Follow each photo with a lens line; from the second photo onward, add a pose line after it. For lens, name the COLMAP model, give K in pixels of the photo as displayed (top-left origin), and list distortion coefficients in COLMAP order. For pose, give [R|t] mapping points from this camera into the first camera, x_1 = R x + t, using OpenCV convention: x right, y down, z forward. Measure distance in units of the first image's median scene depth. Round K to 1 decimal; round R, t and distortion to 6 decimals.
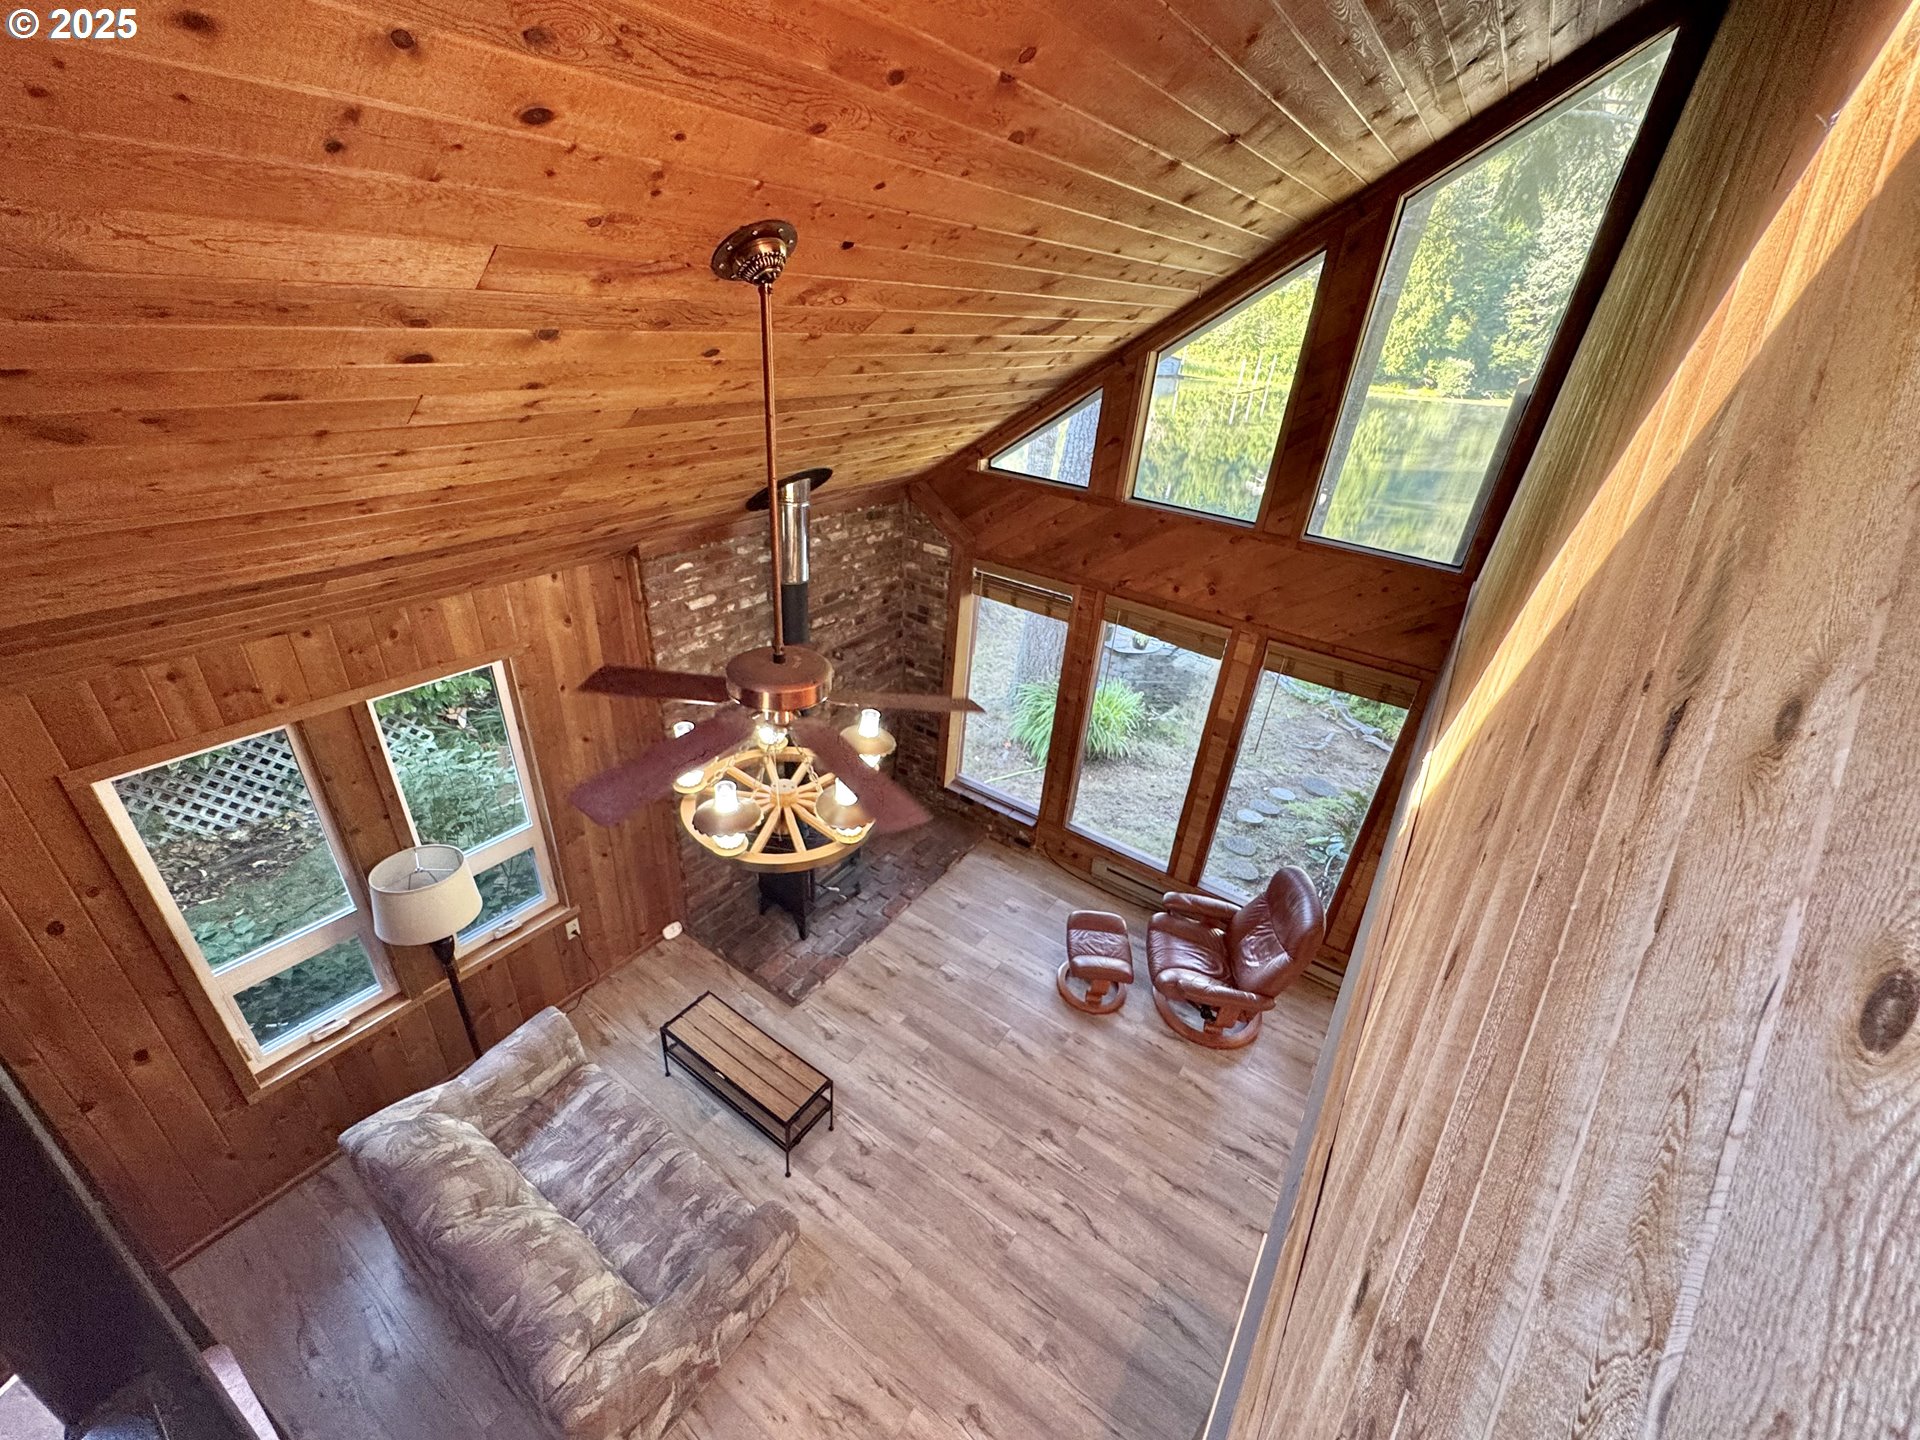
lens RADIAL K [[767.6, 0, 960.6], [0, 767.6, 718.8], [0, 0, 1]] dist [-0.005726, 0.000906]
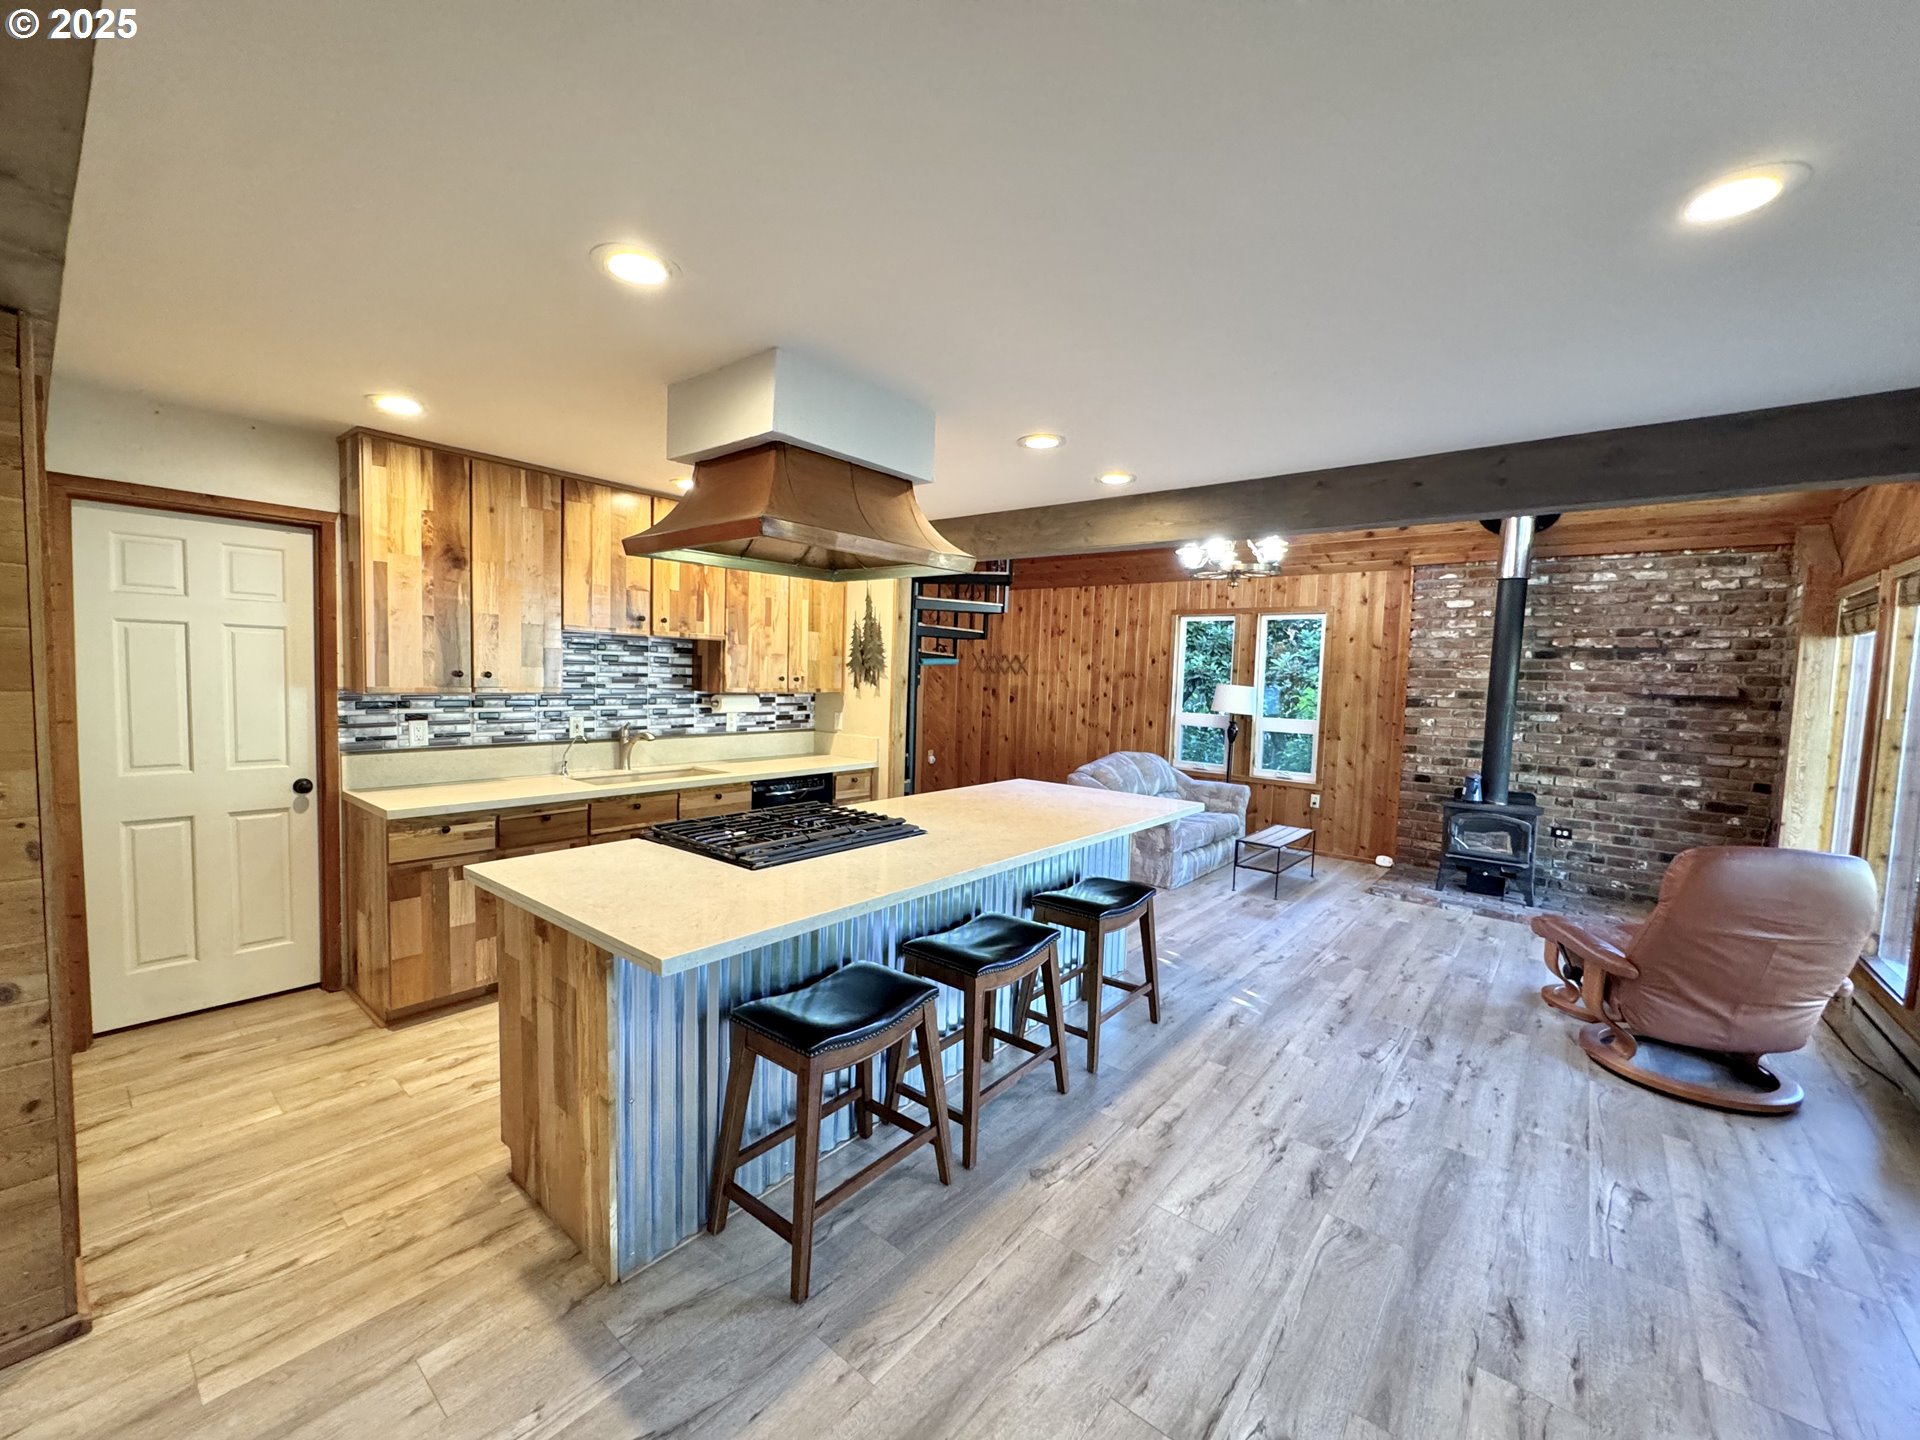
lens RADIAL K [[767.6, 0, 954.8], [0, 767.6, 718.1], [0, 0, 1]] dist [-0.005726, 0.000906]
pose [[-0.092814, -0.021955, -0.995441, 1.004048], [-0.514345, 0.857091, 0.029054, 0.407617], [0.852546, 0.514697, -0.090842, 0.371143]]
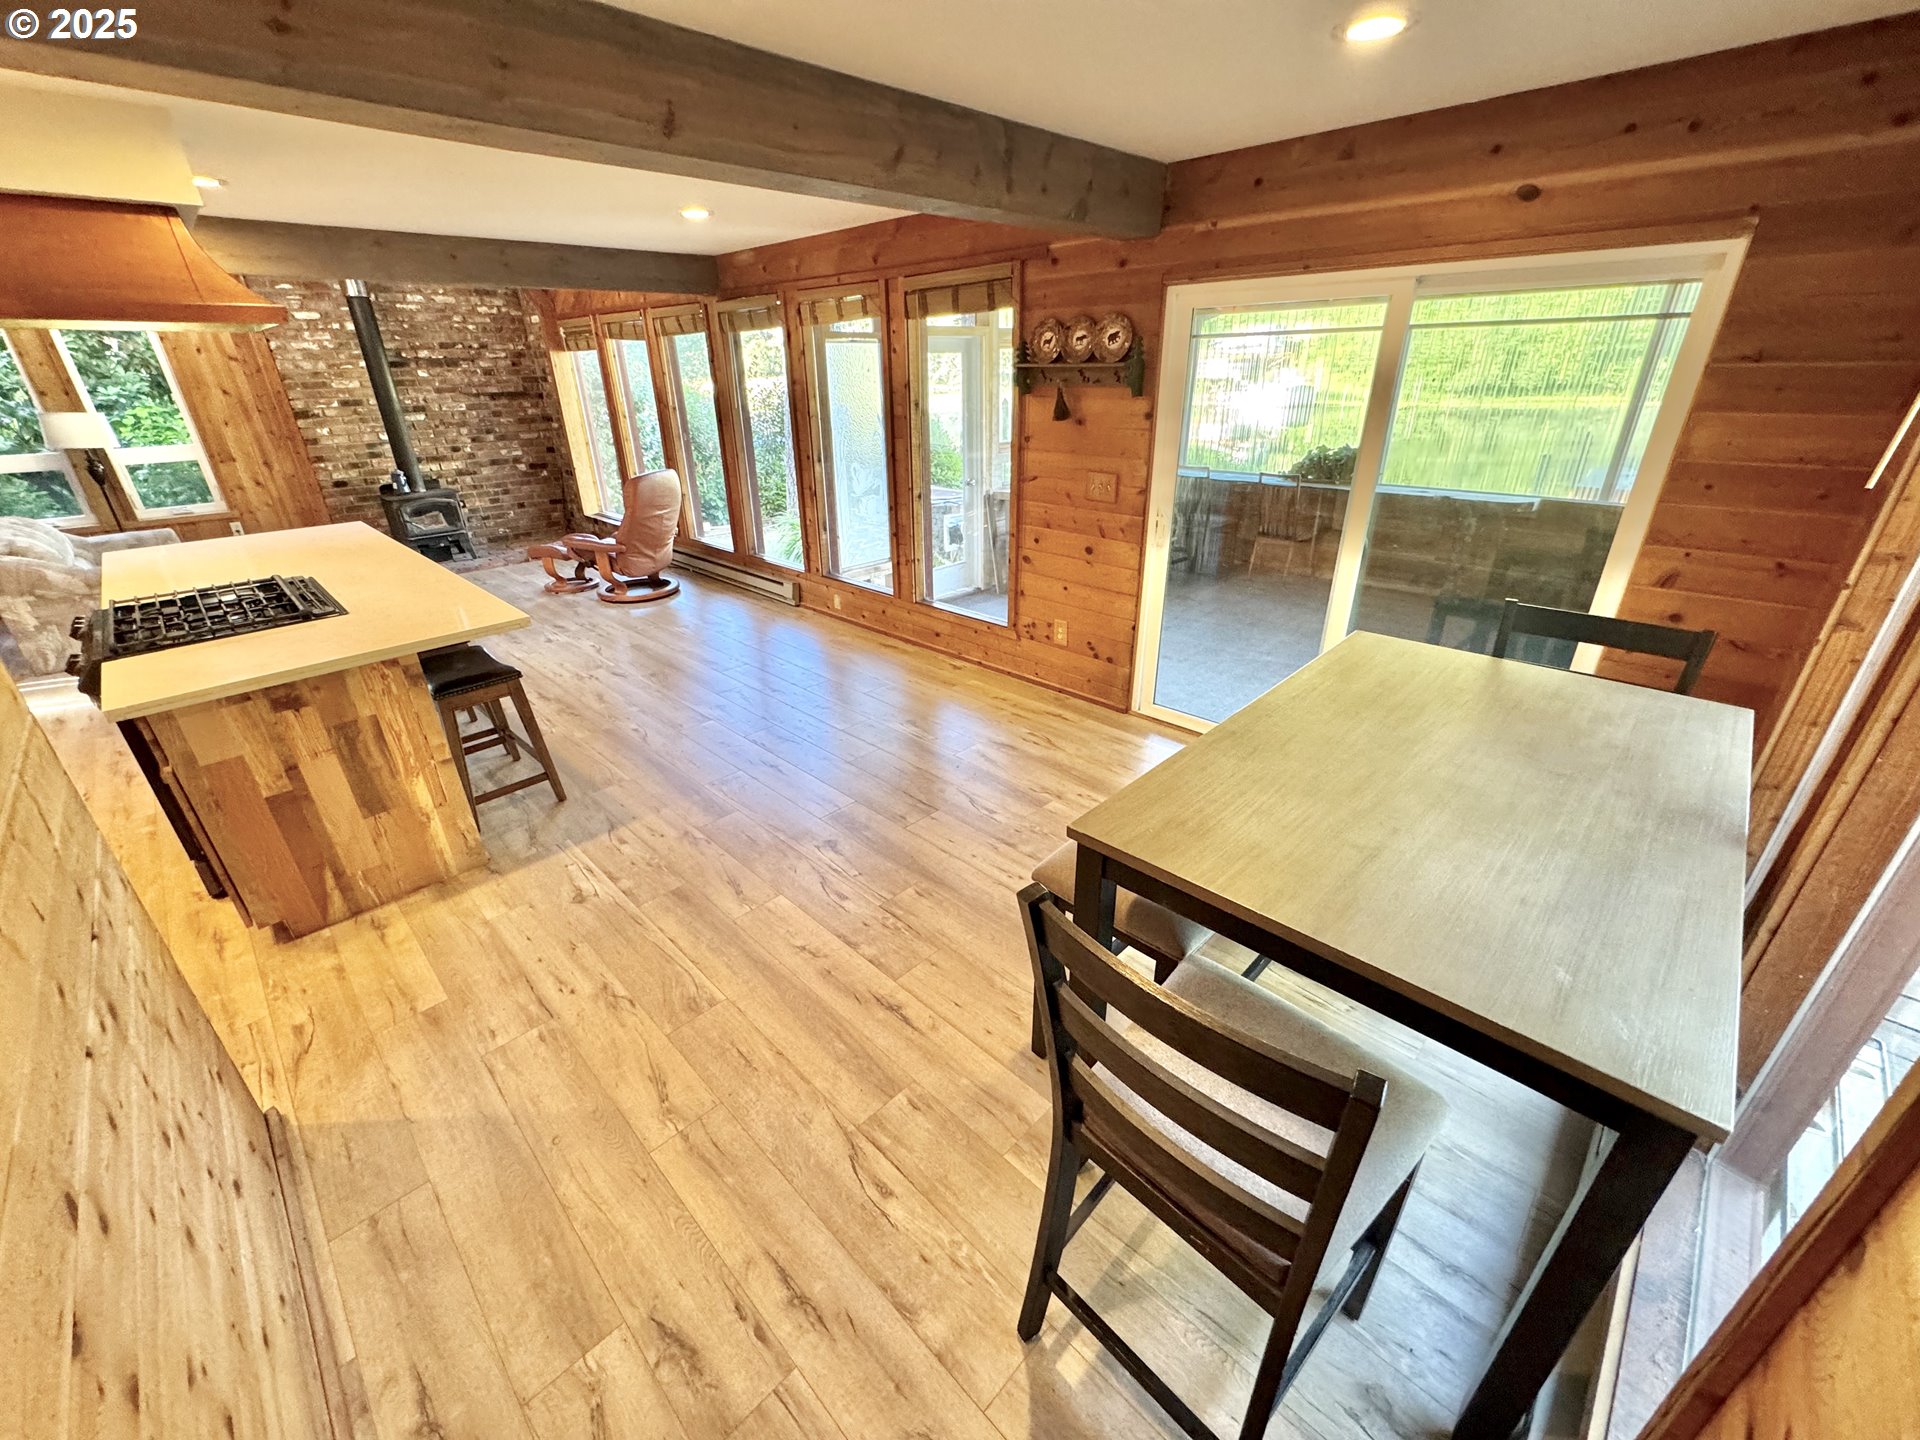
lens RADIAL K [[767.6, 0, 964.6], [0, 767.6, 724.0], [0, 0, 1]] dist [-0.005726, 0.000906]
pose [[0.979955, -0.005774, -0.199136, 1.125915], [-0.007878, 0.997675, -0.067695, 0.678367], [0.199064, 0.067906, 0.977631, -0.191113]]
